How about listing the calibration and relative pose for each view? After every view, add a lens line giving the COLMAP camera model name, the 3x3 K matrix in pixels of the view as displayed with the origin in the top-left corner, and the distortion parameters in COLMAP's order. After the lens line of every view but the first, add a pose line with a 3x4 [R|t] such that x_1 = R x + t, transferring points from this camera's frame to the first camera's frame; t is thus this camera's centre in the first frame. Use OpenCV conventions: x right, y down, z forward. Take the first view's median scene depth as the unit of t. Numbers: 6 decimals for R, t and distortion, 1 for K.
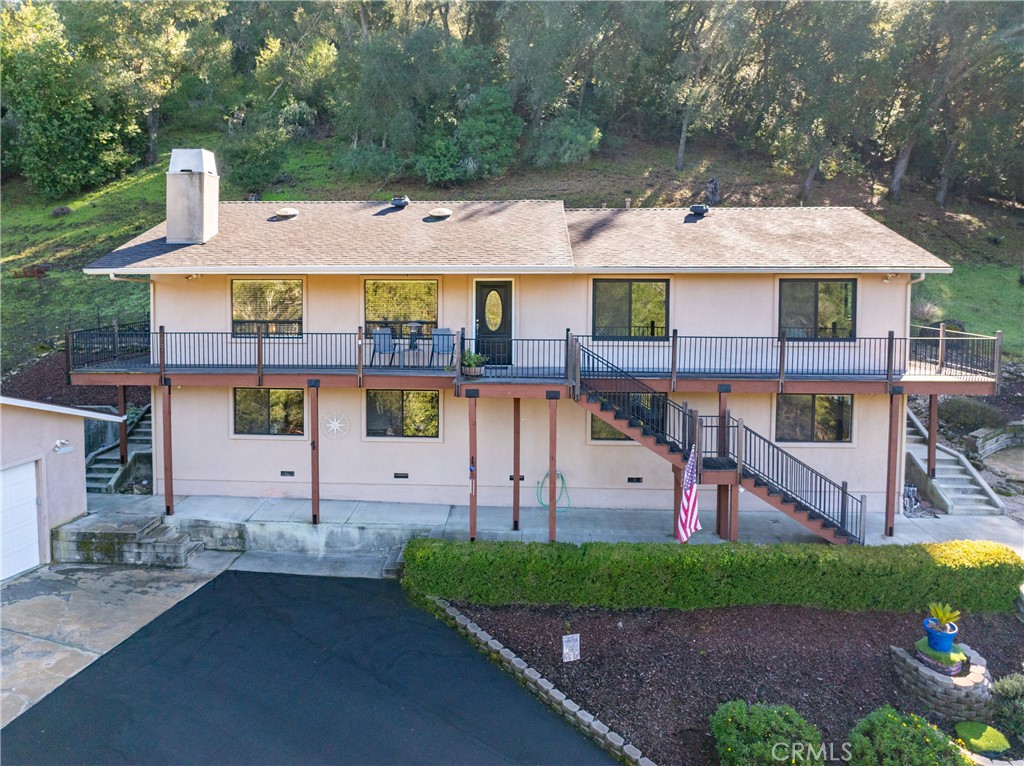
lens RADIAL K [[759.7, 0, 510.5], [0, 759.7, 309.7], [0, 0, 1]] dist [-0.033055, -0.001735]
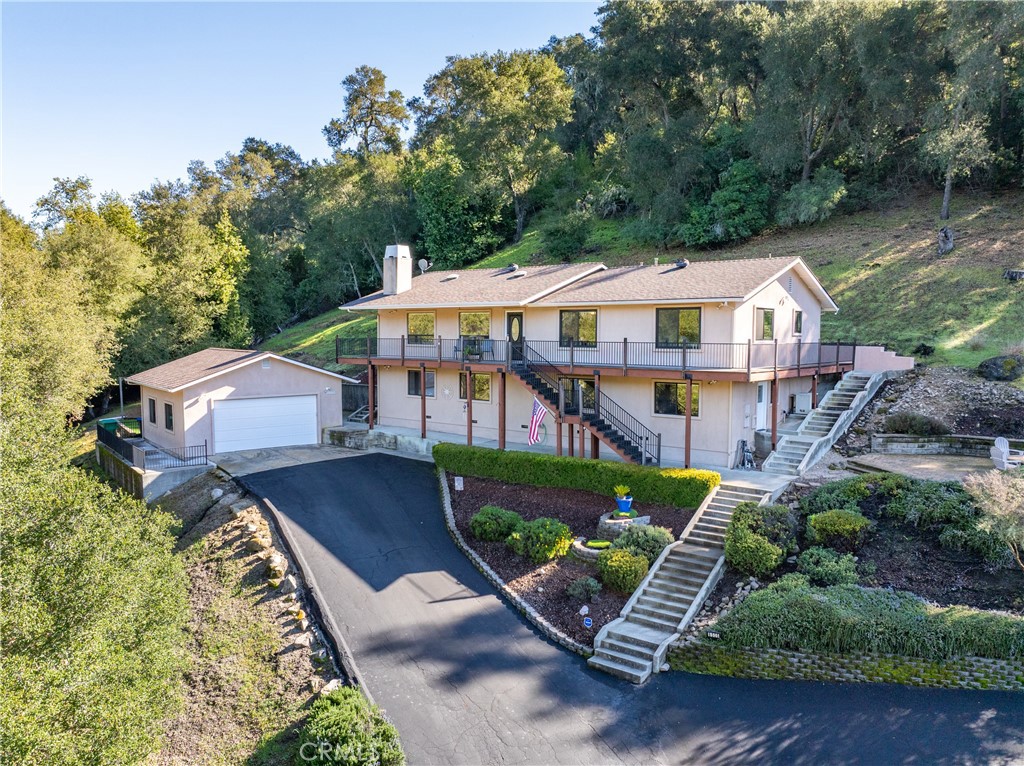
lens RADIAL K [[776.3, 0, 498.1], [0, 776.3, 384.7], [0, 0, 1]] dist [-0.033803, -0.009564]
pose [[0.815042, 0.044549, -0.577686, 0.972249], [-0.035814, 0.999007, 0.026511, 0.082263], [0.578294, -0.000918, 0.815828, -0.474352]]
